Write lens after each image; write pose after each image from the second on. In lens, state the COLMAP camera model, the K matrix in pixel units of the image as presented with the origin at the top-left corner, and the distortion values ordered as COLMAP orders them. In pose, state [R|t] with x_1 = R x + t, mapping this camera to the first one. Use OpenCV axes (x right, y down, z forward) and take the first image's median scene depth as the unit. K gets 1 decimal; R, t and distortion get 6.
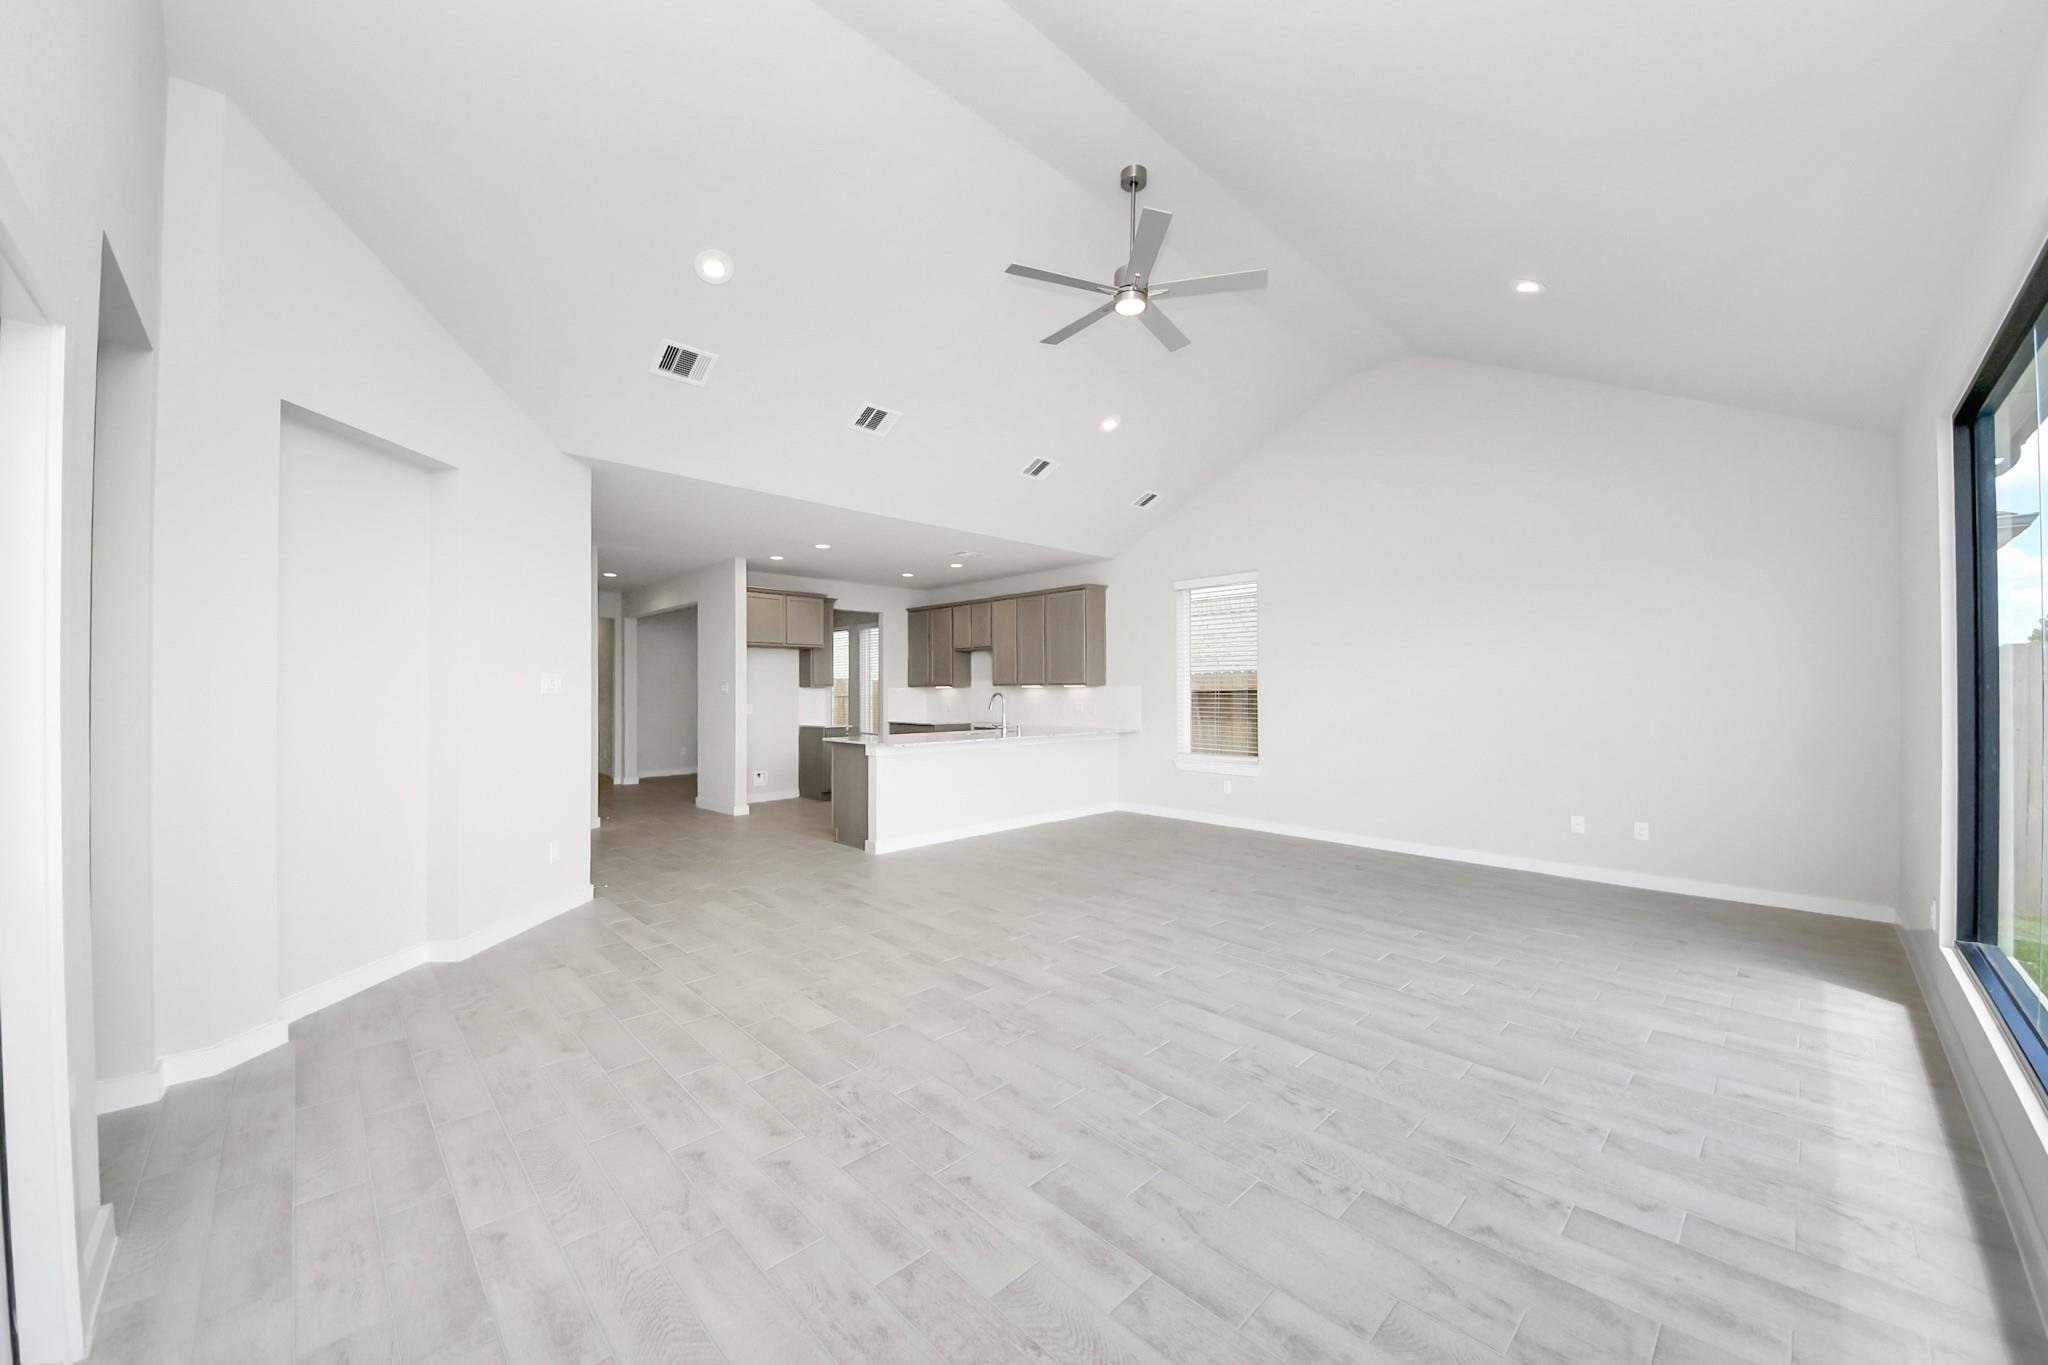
lens RADIAL K [[741.0, 0, 1024.0], [0, 741.0, 682.5], [0, 0, 1]] dist [0.015980, -0.004469]
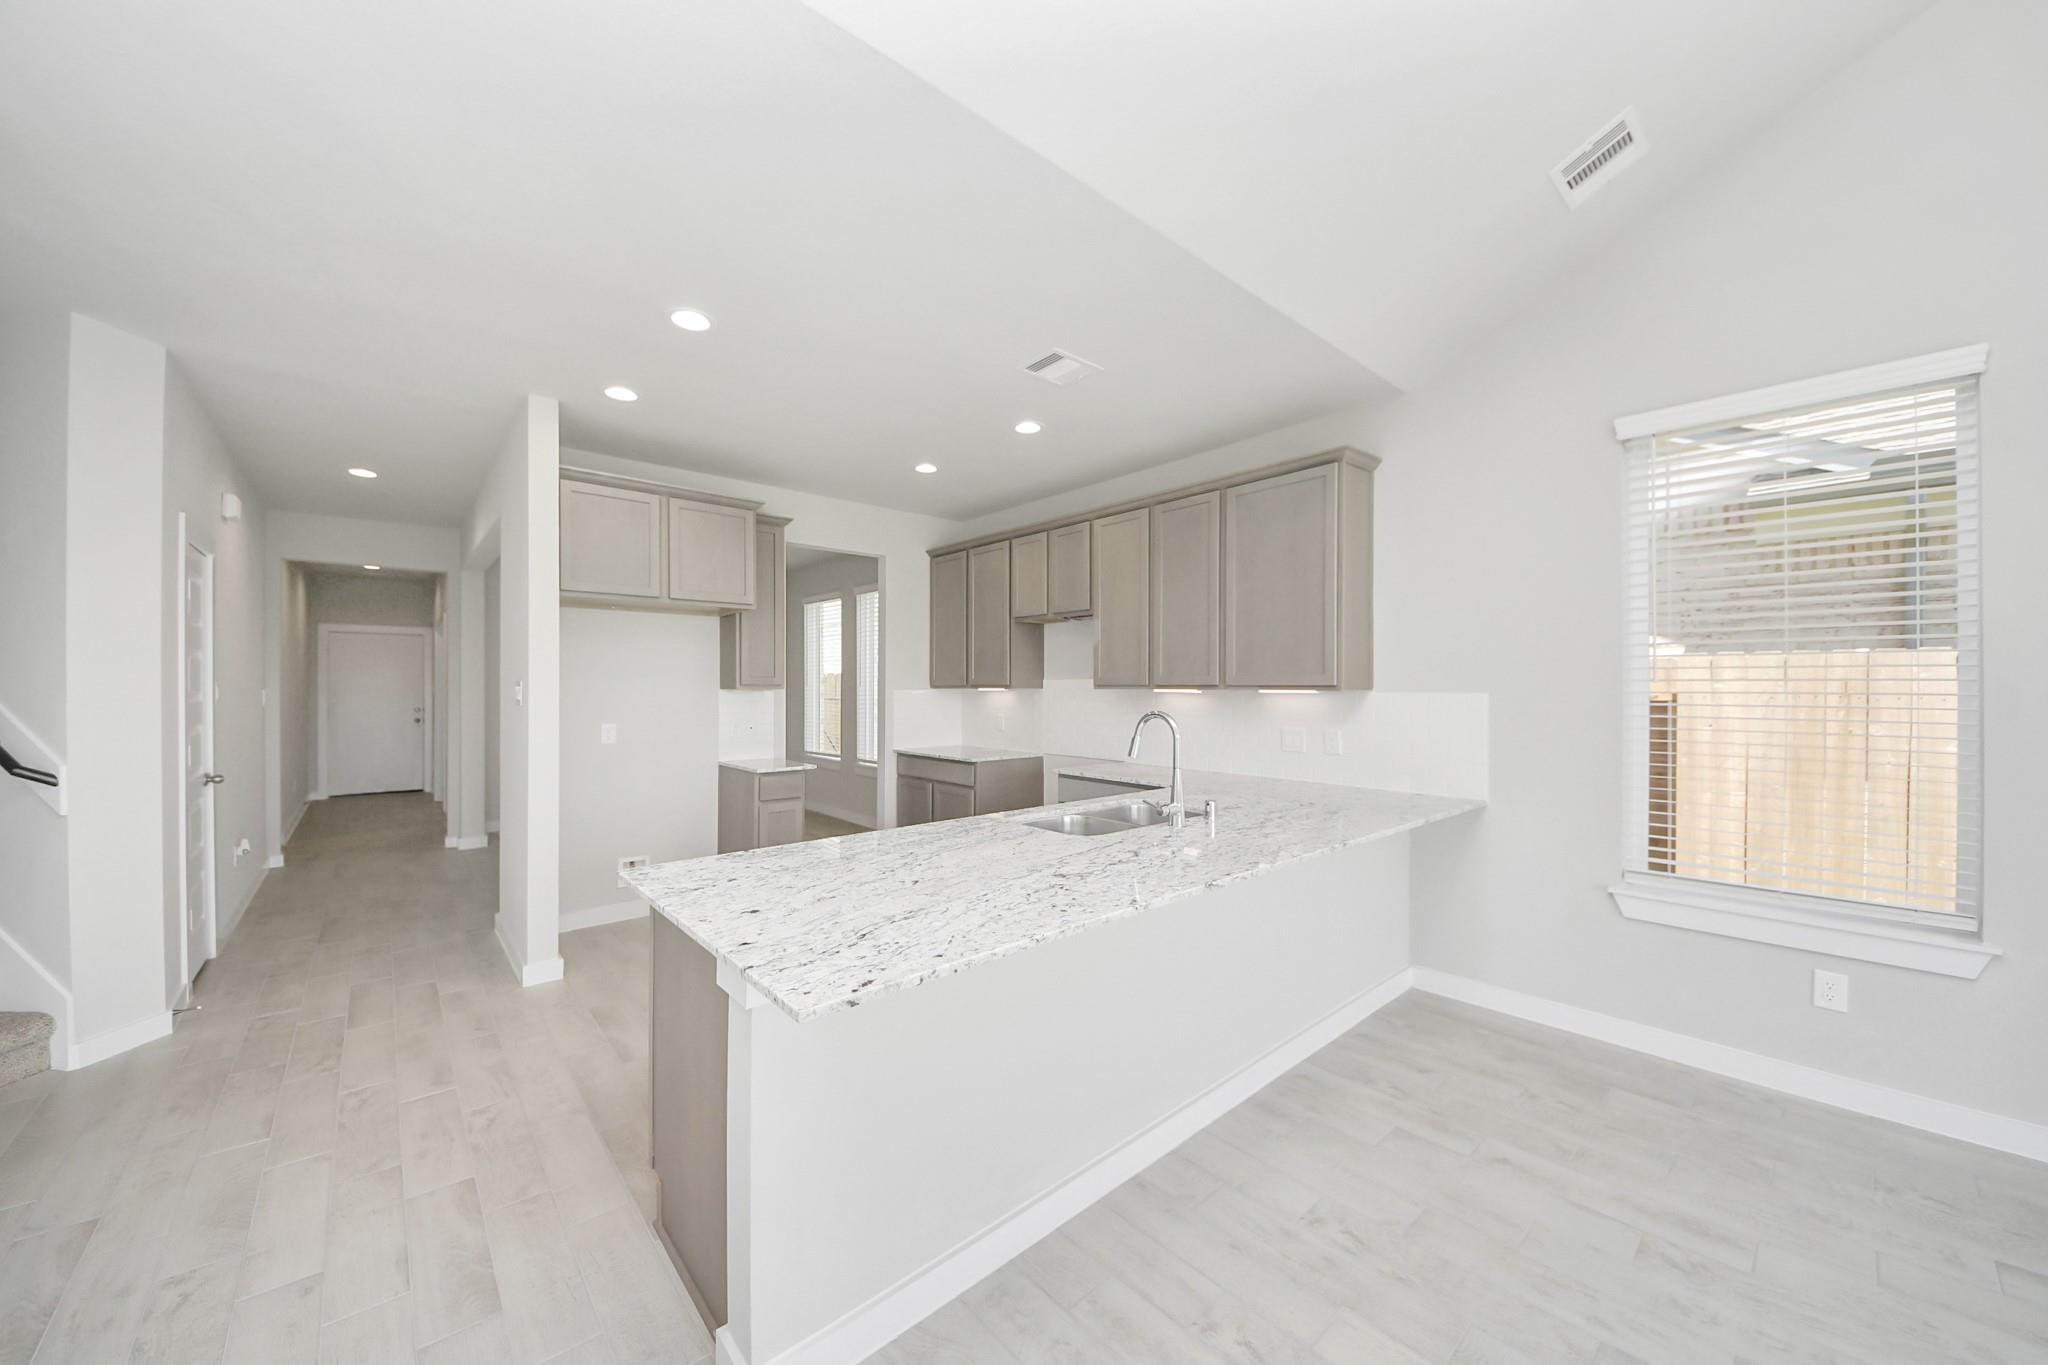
lens RADIAL K [[741.0, 0, 1024.0], [0, 741.0, 682.5], [0, 0, 1]] dist [0.015980, -0.004469]
pose [[0.998945, 0.005399, -0.045614, -0.075055], [-0.005273, 0.999982, 0.002898, -0.000688], [0.045629, -0.002654, 0.998955, 0.565322]]
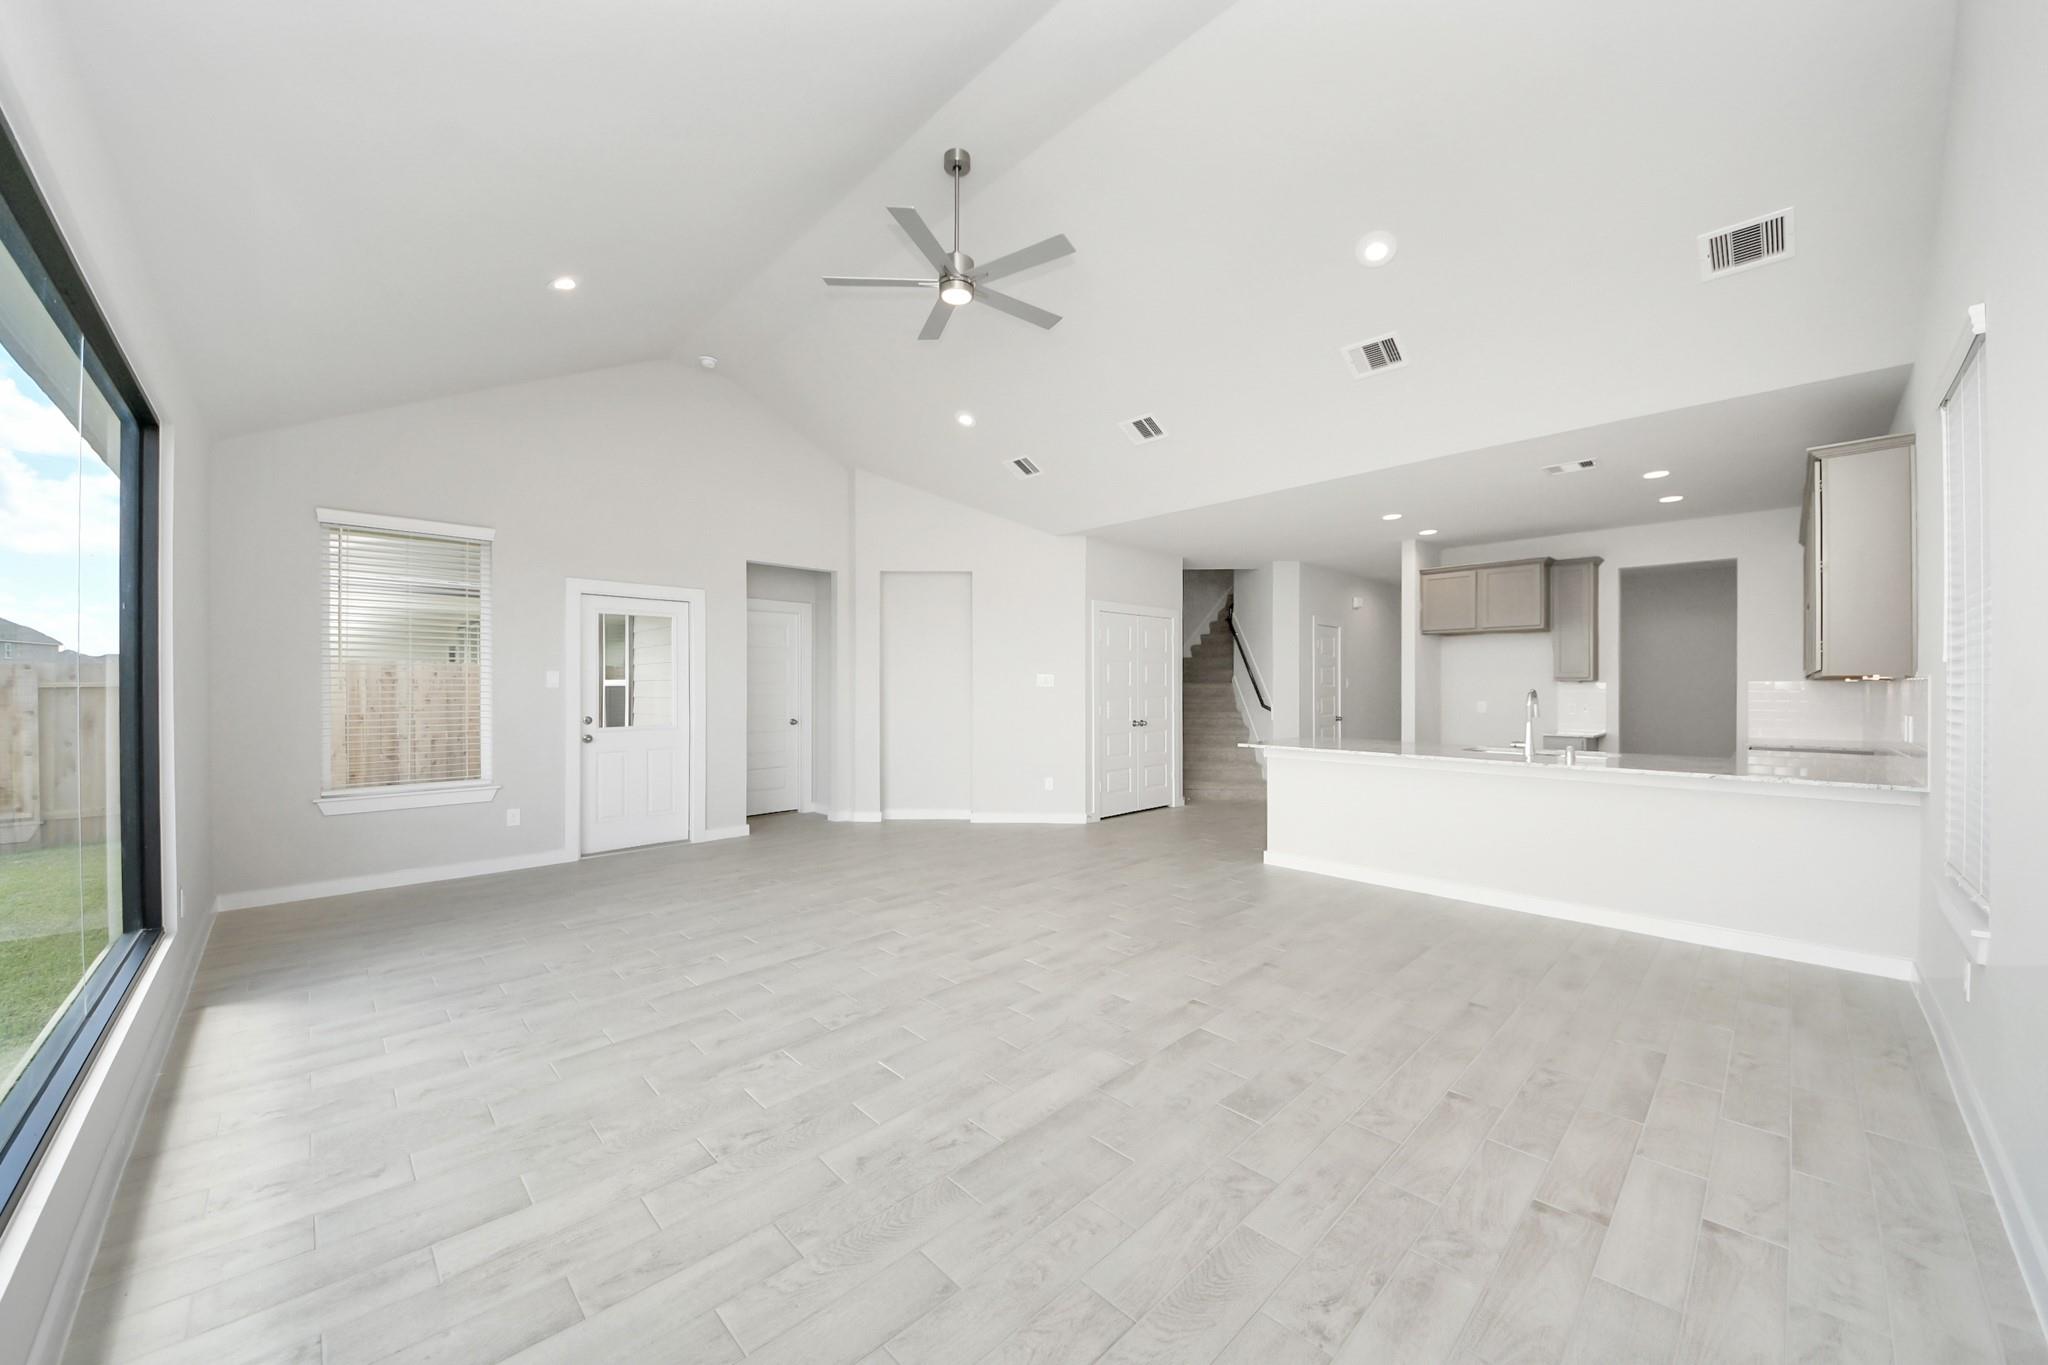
lens RADIAL K [[749.5, 0, 1024.6], [0, 749.5, 697.4], [0, 0, 1]] dist [0.009327, -0.000051]
pose [[0.001922, 0.016887, -0.999856, 0.558003], [0.003126, 0.999852, 0.016893, 0.006011], [0.999993, -0.003158, 0.001869, 0.535270]]
